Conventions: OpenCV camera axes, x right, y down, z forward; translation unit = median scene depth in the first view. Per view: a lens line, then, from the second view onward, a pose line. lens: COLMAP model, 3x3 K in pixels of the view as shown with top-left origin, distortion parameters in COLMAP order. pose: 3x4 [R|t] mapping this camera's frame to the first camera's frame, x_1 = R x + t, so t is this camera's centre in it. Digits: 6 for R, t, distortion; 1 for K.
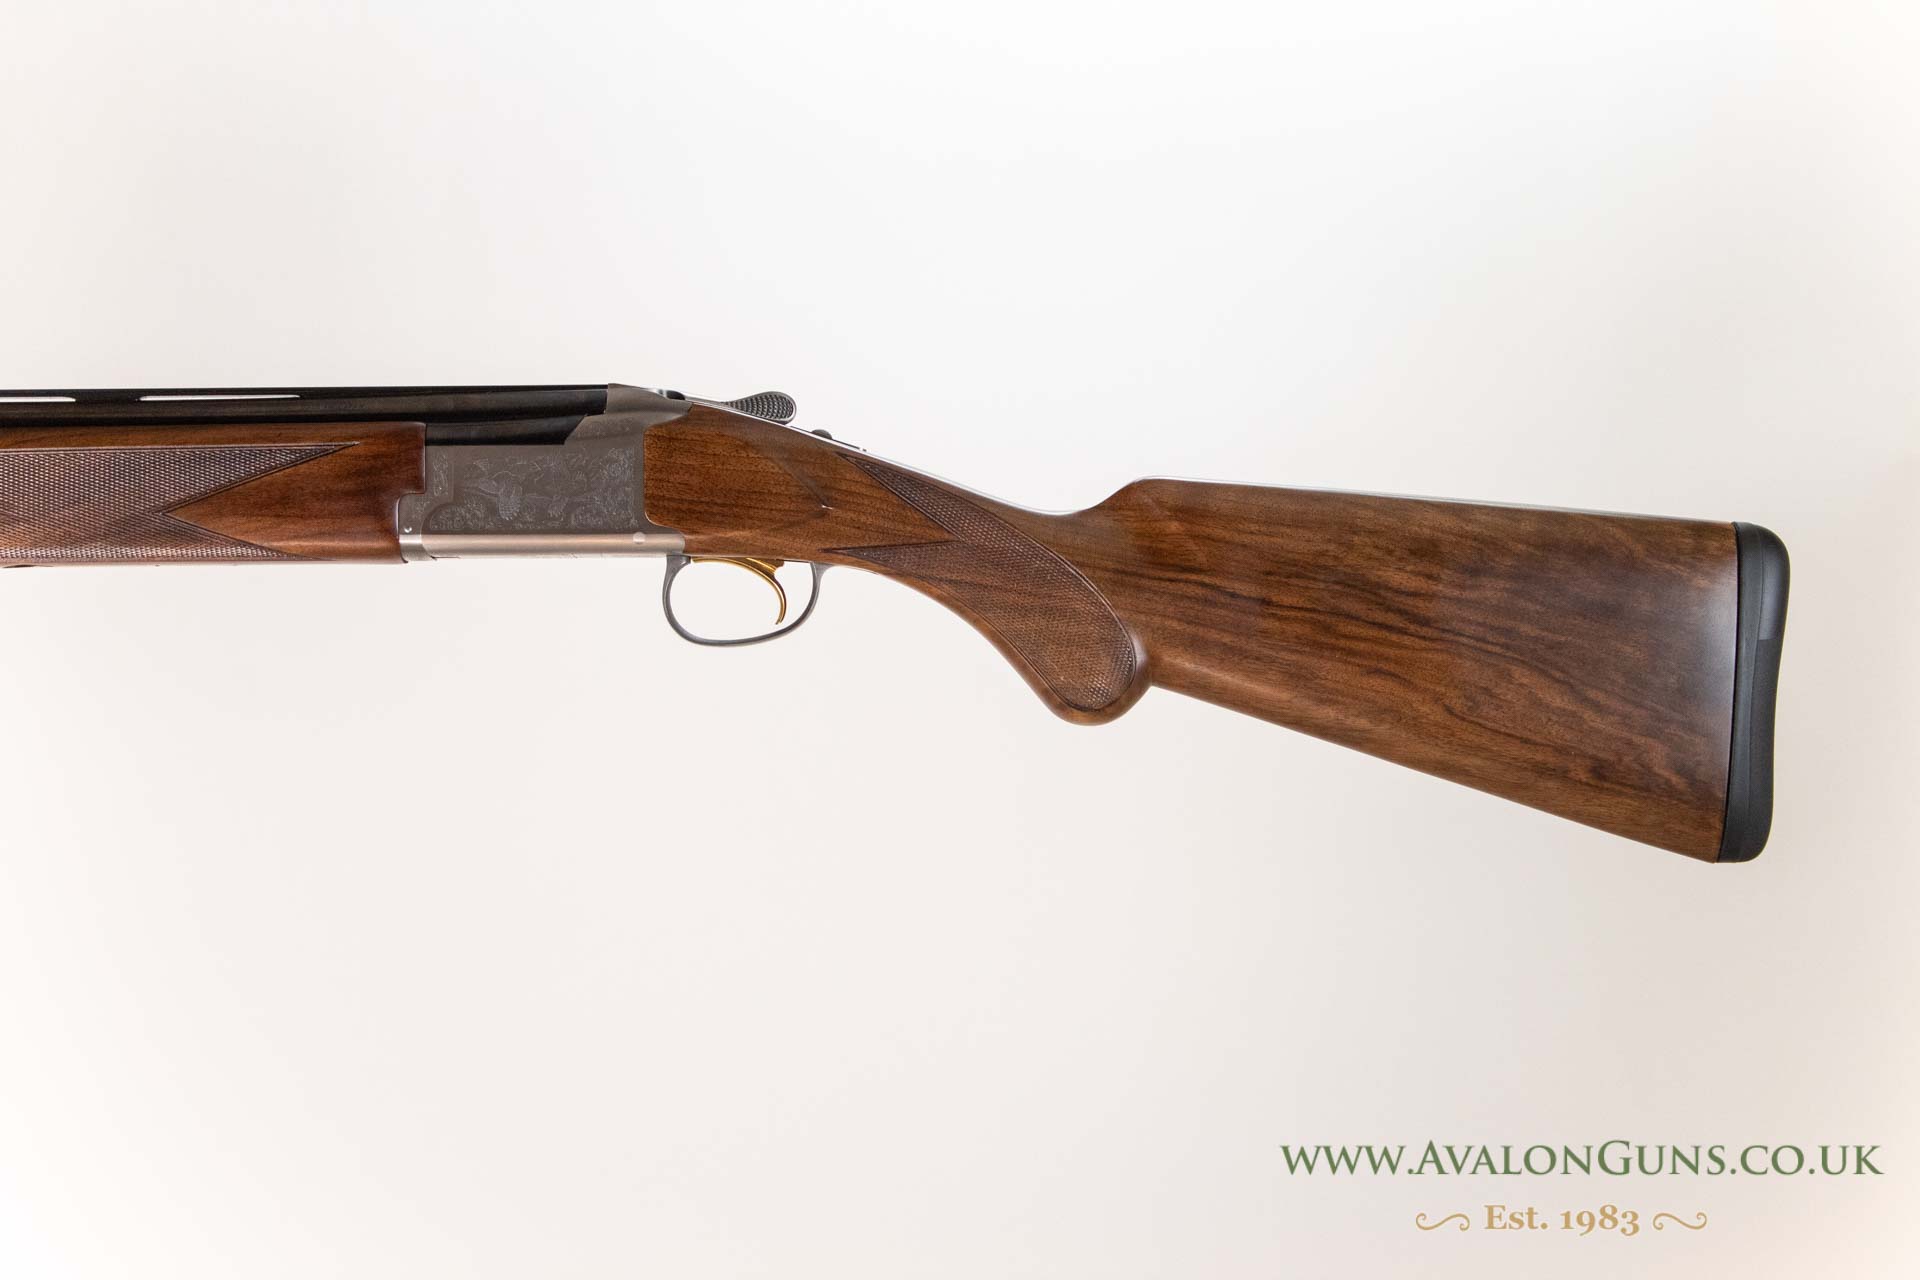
lens RADIAL K [[4113.9, 0, 959.2], [0, 4113.9, 642.4], [0, 0, 1]] dist [0.023269, 0.000000]
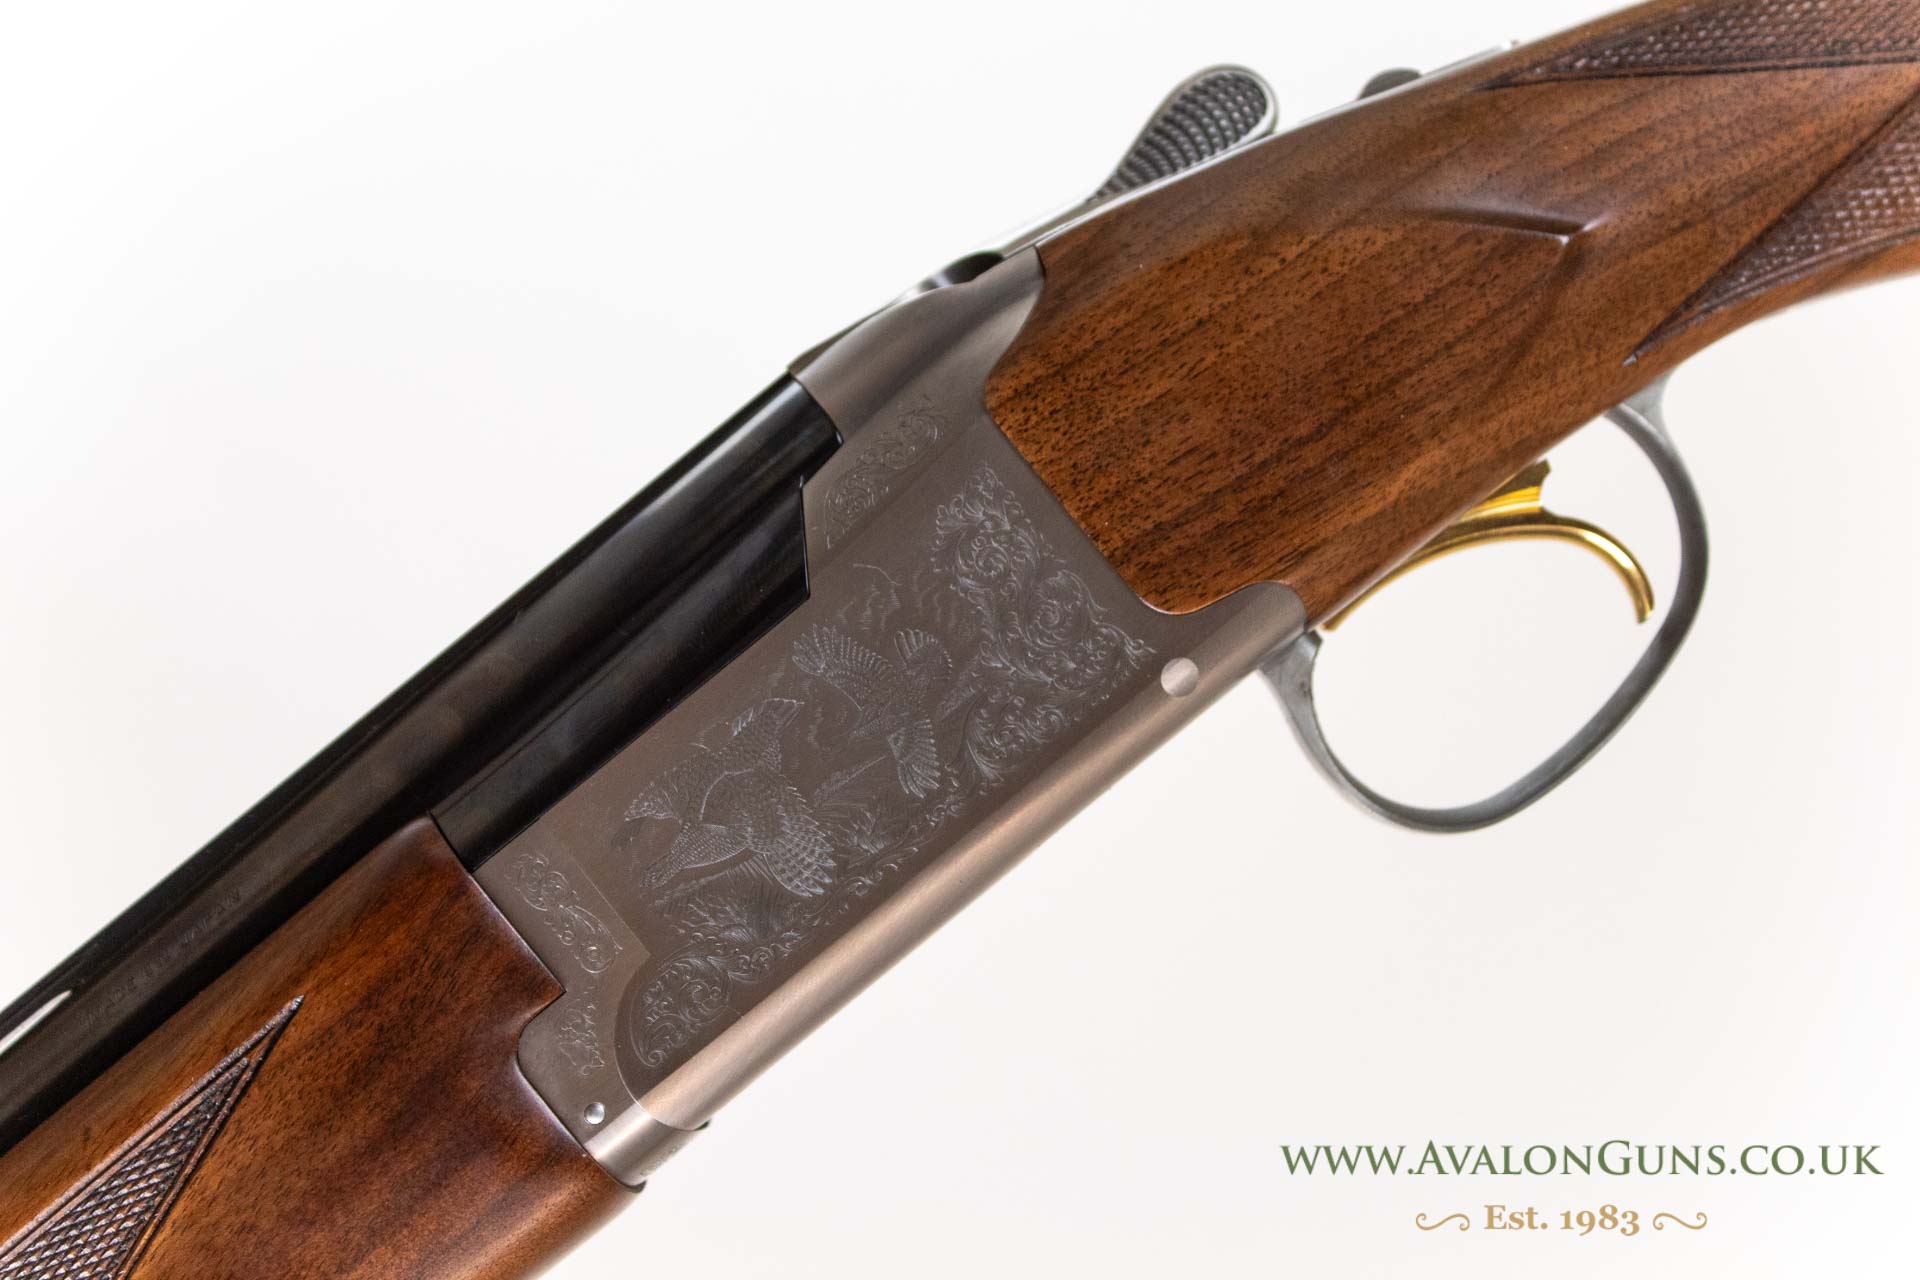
lens RADIAL K [[3780.0, 0, 958.8], [0, 3780.0, 637.5], [0, 0, 1]] dist [0.007324, 0.000000]
pose [[0.780359, -0.625239, 0.010824, -0.092341], [0.625017, 0.780398, 0.018222, -0.043726], [-0.019840, -0.007454, 0.999775, 0.709192]]
